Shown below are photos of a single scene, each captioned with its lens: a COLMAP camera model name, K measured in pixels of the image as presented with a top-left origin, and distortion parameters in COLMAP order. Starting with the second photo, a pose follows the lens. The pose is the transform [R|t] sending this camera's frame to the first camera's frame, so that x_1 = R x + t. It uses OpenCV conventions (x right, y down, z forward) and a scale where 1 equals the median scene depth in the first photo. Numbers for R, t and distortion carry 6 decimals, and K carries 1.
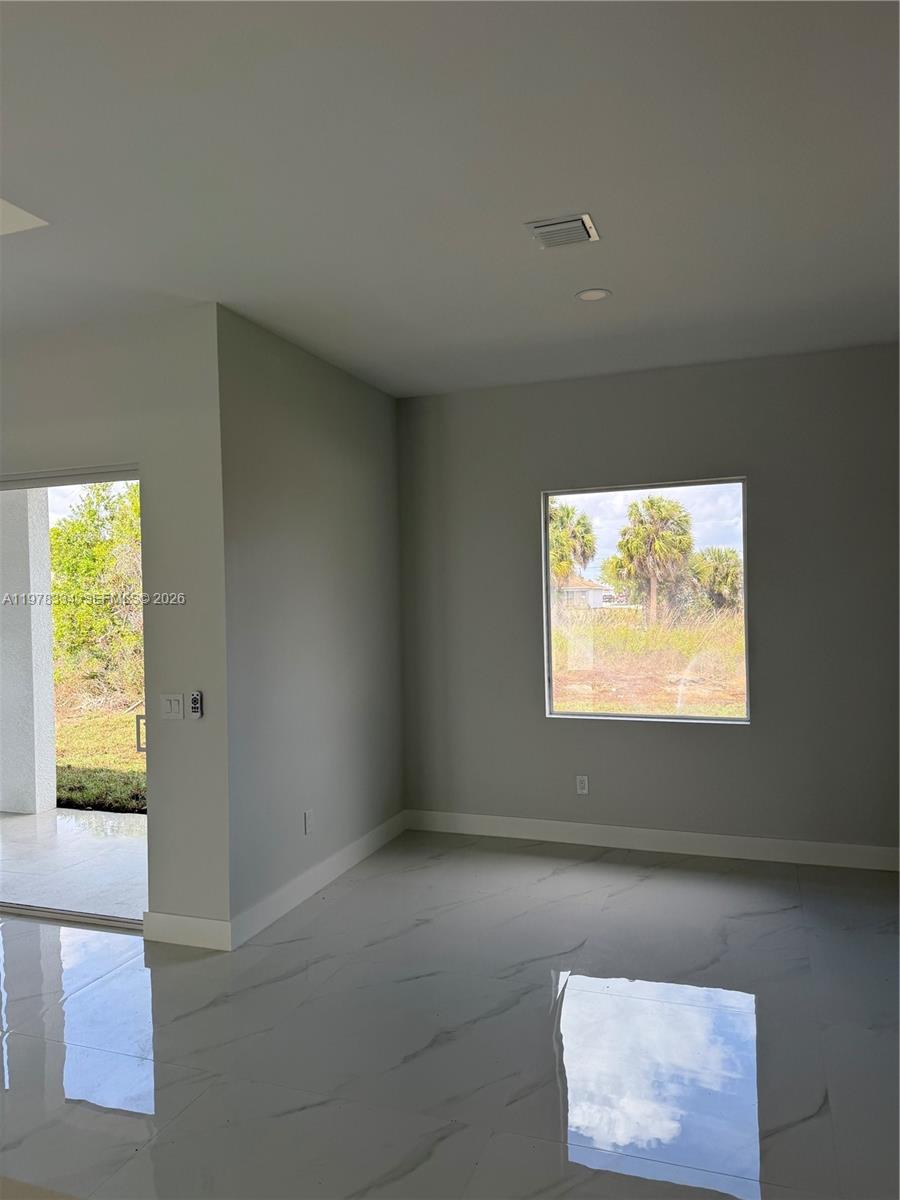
lens RADIAL K [[836.5, 0, 456.8], [0, 836.5, 602.6], [0, 0, 1]] dist [0.091962, -0.122531]
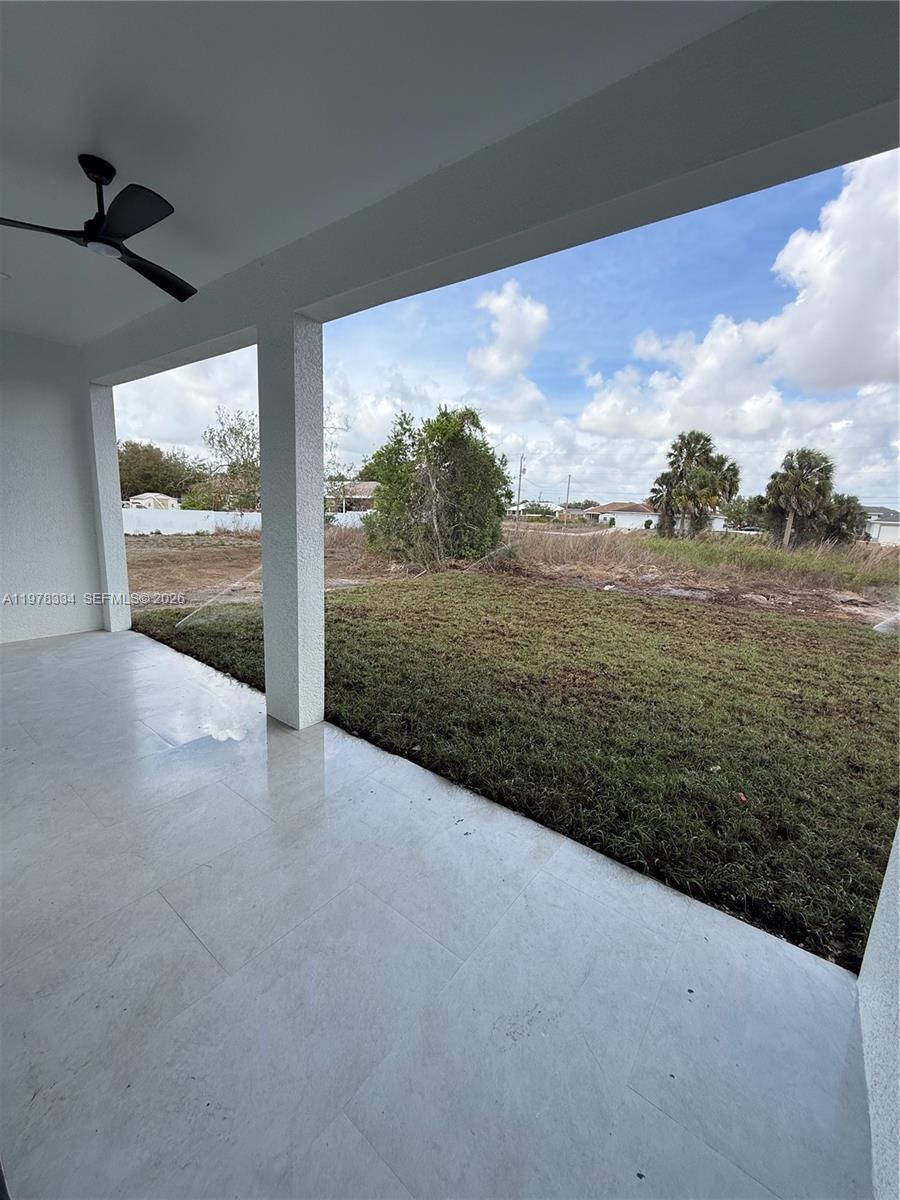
lens RADIAL K [[478.8, 0, 453.5], [0, 478.8, 599.5], [0, 0, 1]] dist [0.000613, 0.000132]
pose [[0.949898, 0.122020, -0.287759, -0.221531], [-0.069617, 0.980118, 0.185799, 0.018910], [0.304710, -0.156457, 0.939507, 0.608226]]
